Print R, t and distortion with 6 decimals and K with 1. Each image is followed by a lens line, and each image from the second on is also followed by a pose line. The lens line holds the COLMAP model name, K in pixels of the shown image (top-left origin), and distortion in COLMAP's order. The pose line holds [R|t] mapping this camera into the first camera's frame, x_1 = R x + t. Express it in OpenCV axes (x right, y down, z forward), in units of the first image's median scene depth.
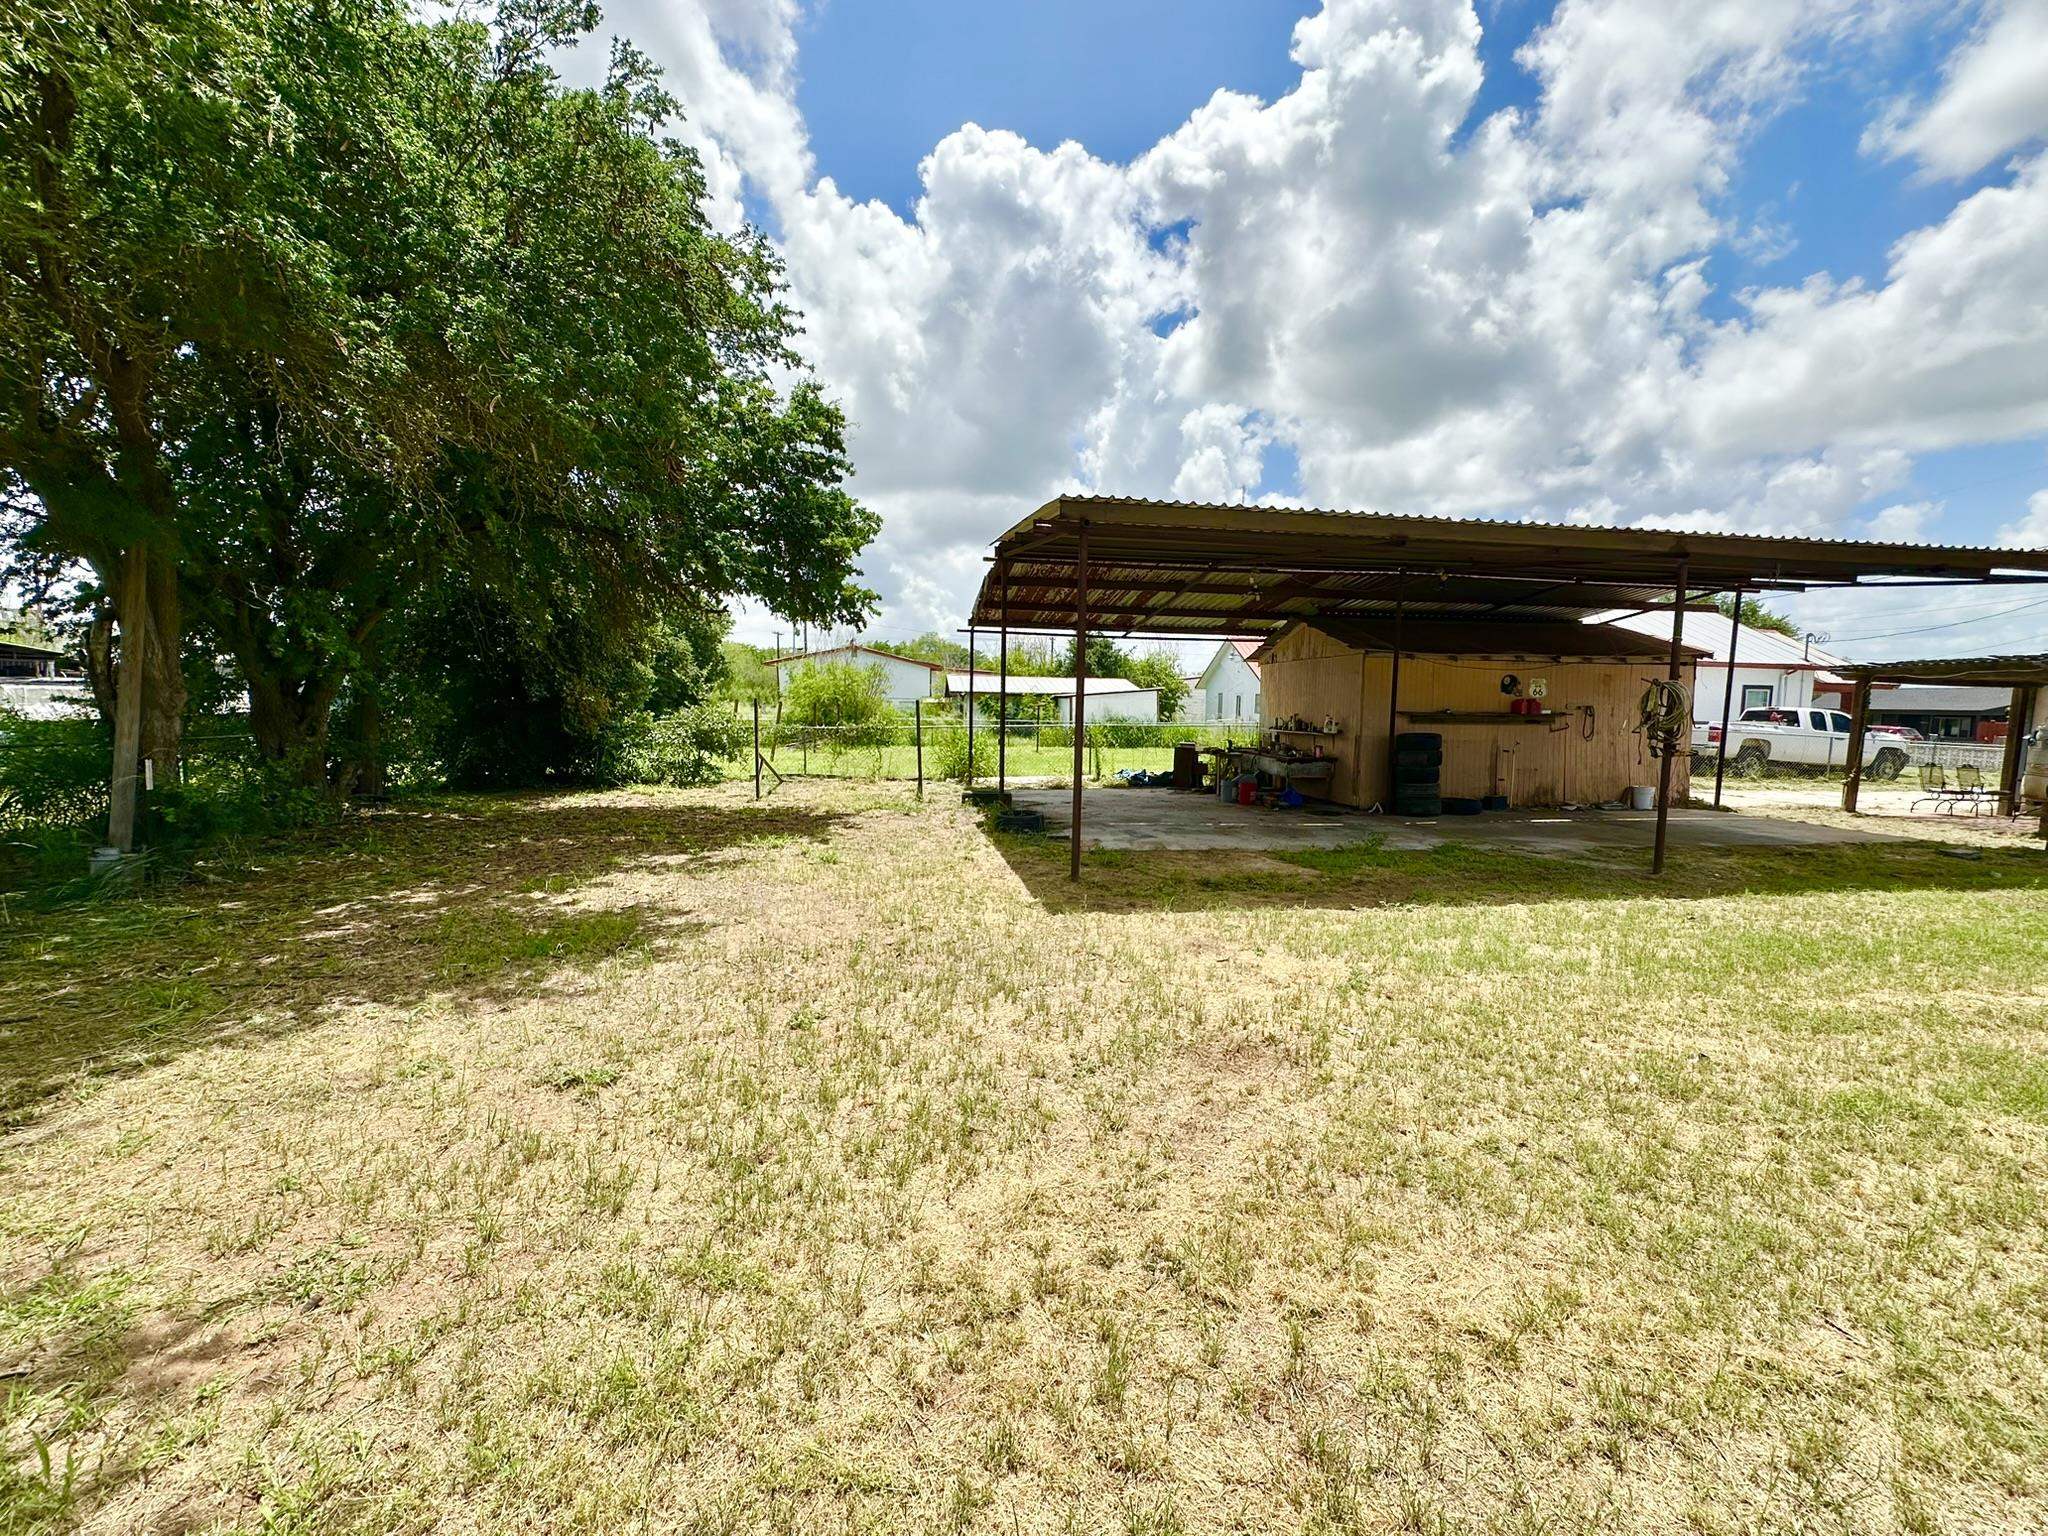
lens RADIAL K [[838.7, 0, 1024.0], [0, 838.7, 768.0], [0, 0, 1]] dist [-0.001247, -0.000212]
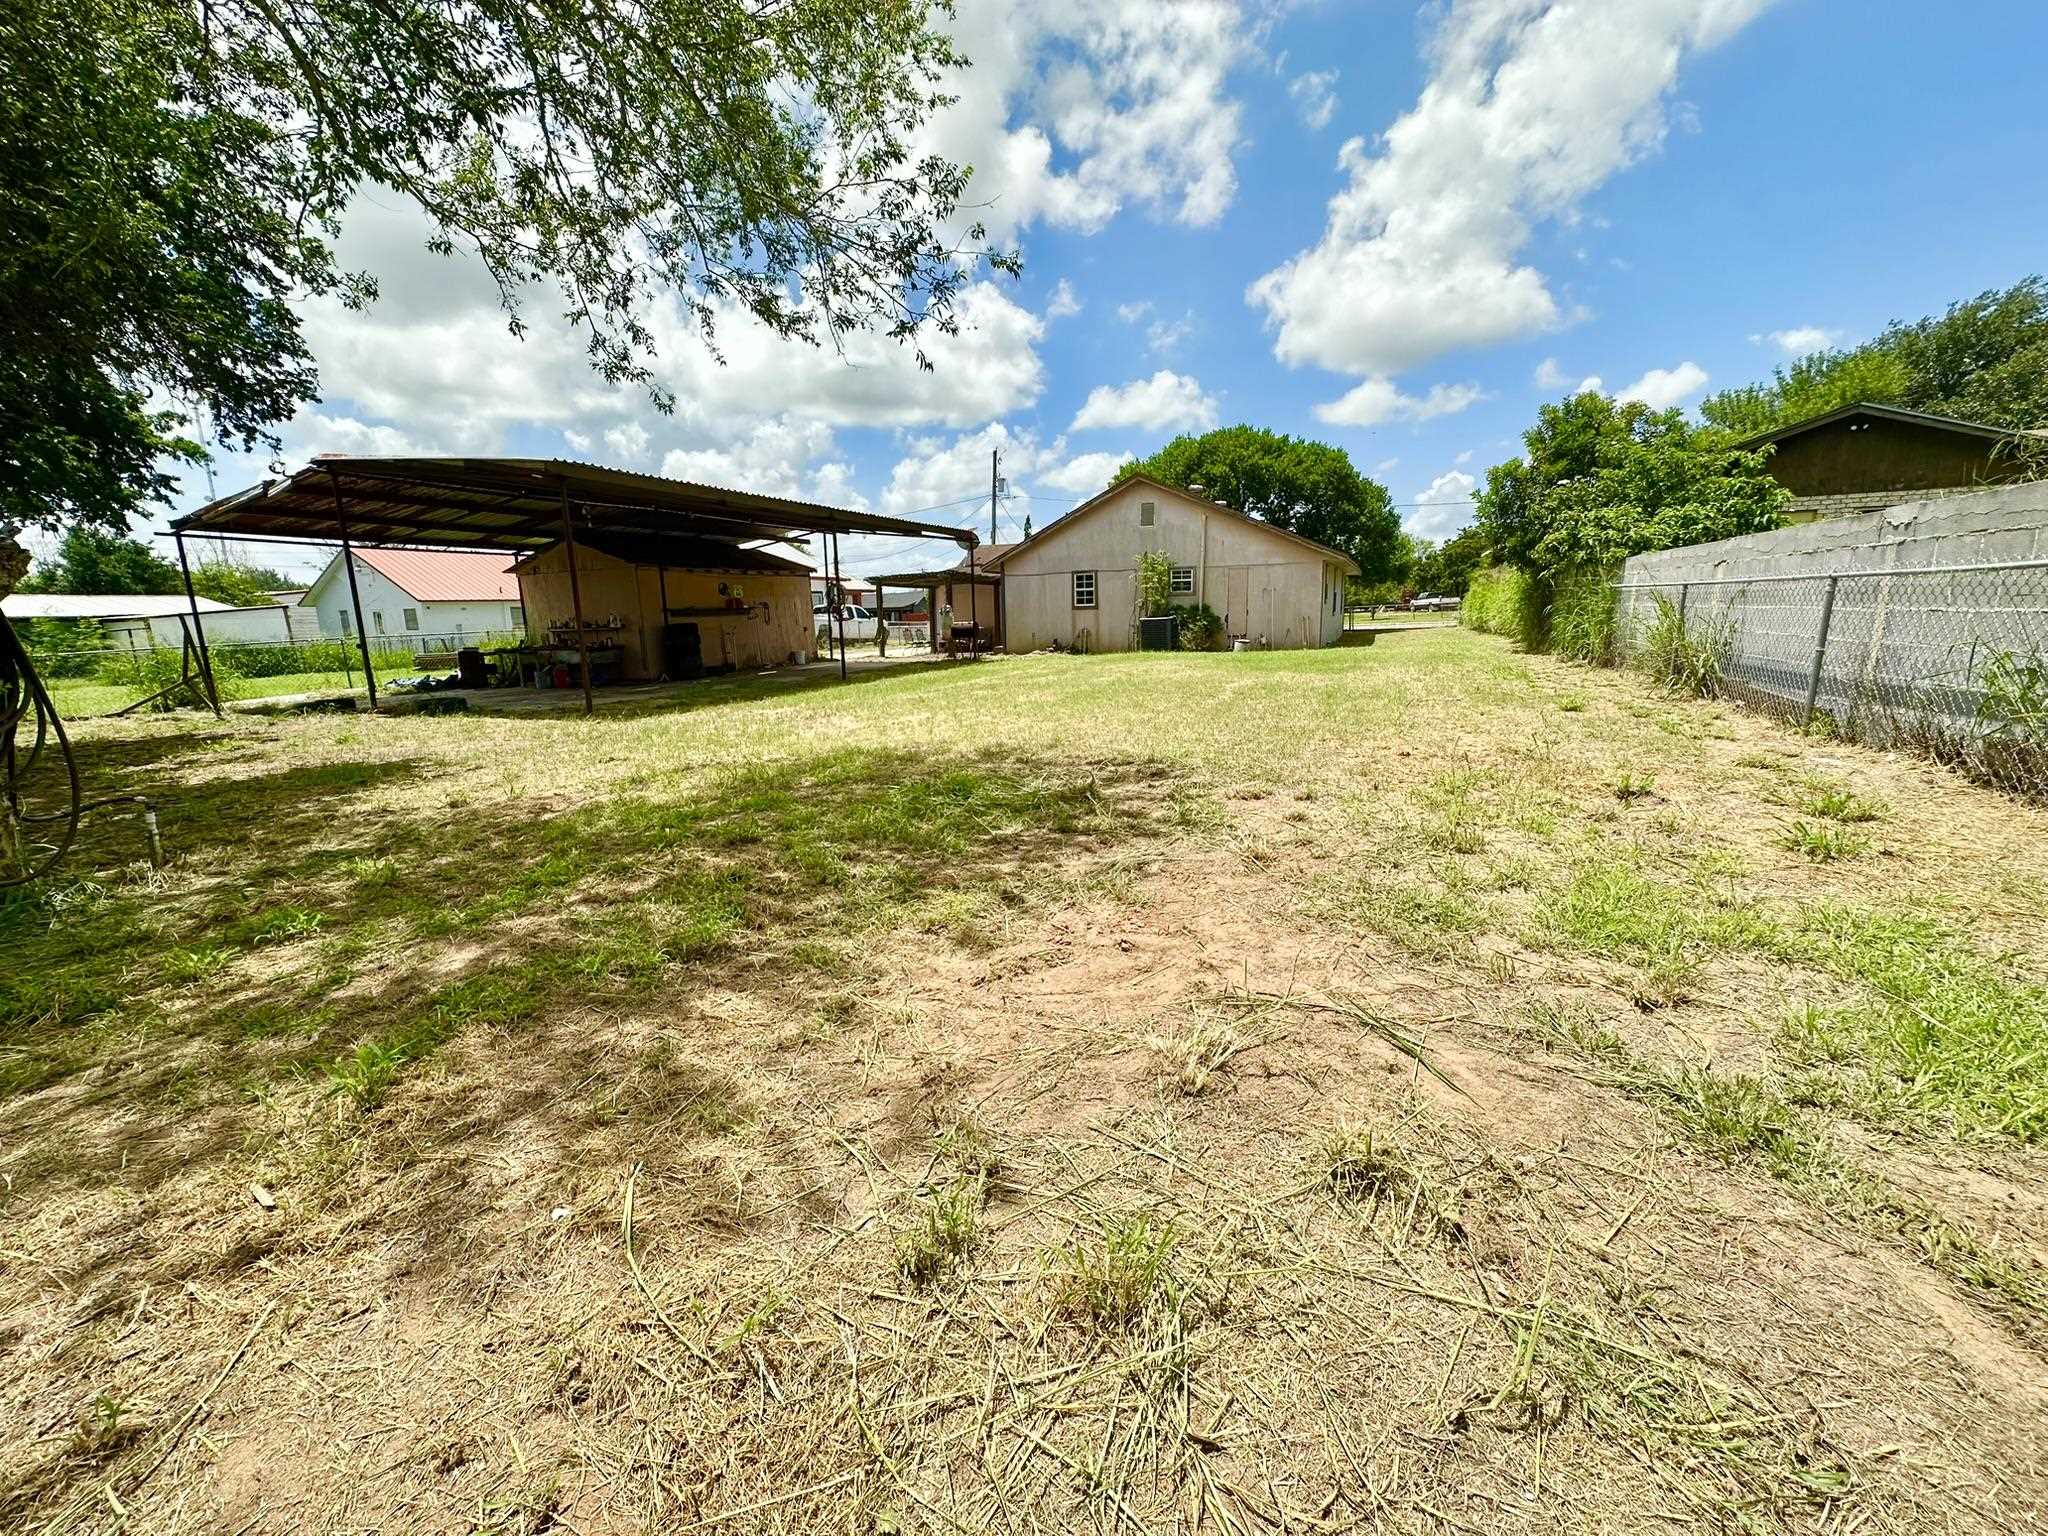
lens RADIAL K [[817.8, 0, 1020.9], [0, 817.8, 767.2], [0, 0, 1]] dist [-0.001369, 0.001005]
pose [[0.530455, -0.191293, 0.825848, -0.386446], [0.105656, 0.981529, 0.159489, 0.034770], [-0.841103, 0.002653, 0.540869, -0.232116]]
